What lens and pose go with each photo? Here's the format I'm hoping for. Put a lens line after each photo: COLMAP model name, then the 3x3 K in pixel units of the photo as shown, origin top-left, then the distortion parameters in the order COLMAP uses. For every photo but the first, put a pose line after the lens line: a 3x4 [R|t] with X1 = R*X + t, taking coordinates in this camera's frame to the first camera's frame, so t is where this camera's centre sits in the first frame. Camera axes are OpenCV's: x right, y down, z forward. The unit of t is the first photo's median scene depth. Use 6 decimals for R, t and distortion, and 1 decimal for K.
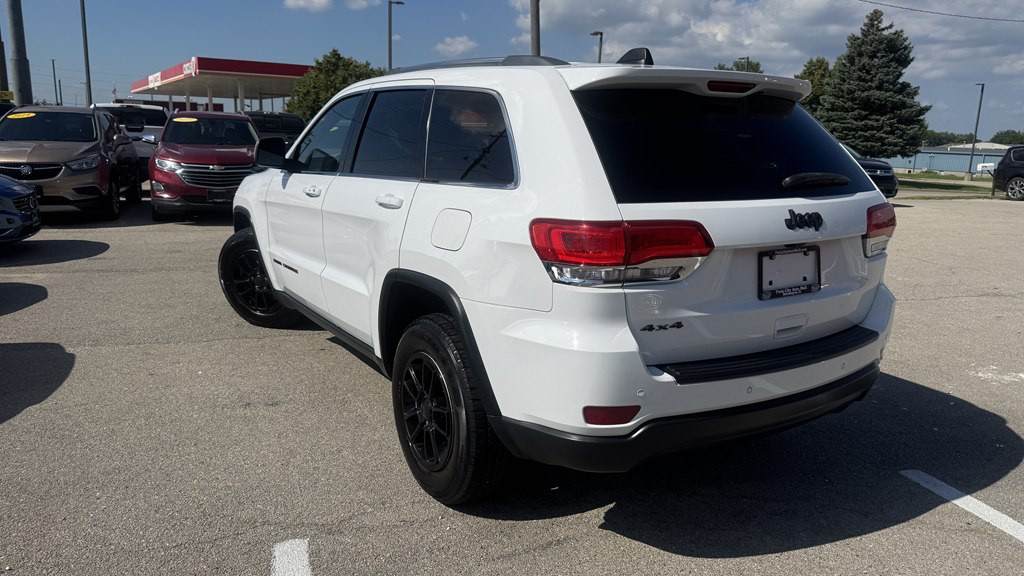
lens RADIAL K [[733.3, 0, 520.2], [0, 733.3, 294.1], [0, 0, 1]] dist [0.050019, -0.066137]
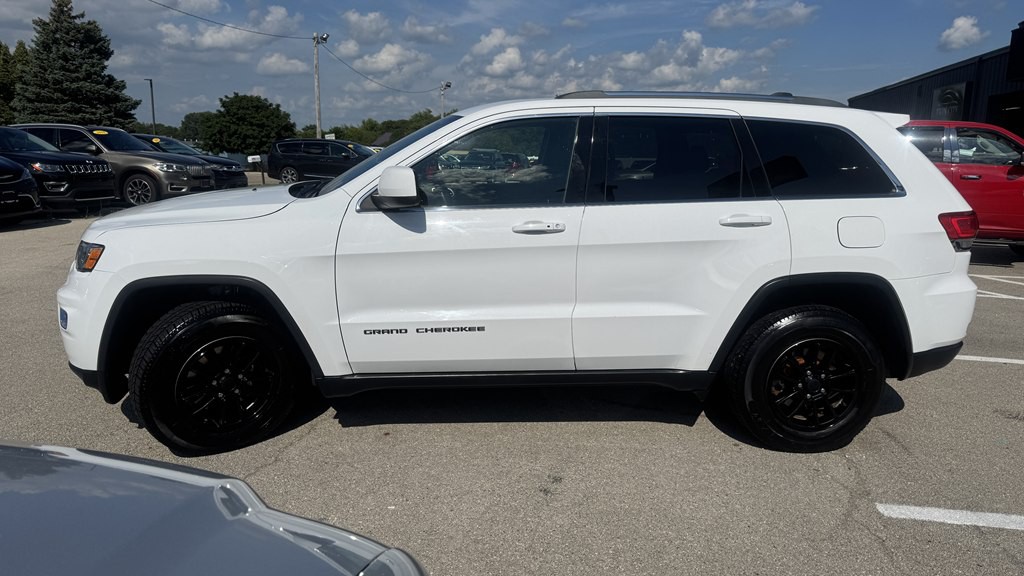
lens RADIAL K [[733.3, 0, 520.2], [0, 733.3, 294.1], [0, 0, 1]] dist [0.050019, -0.066137]
pose [[0.472314, -0.193924, 0.859833, -0.869333], [0.182924, 0.975825, 0.119602, -0.140557], [-0.862240, 0.100794, 0.496370, 0.498258]]
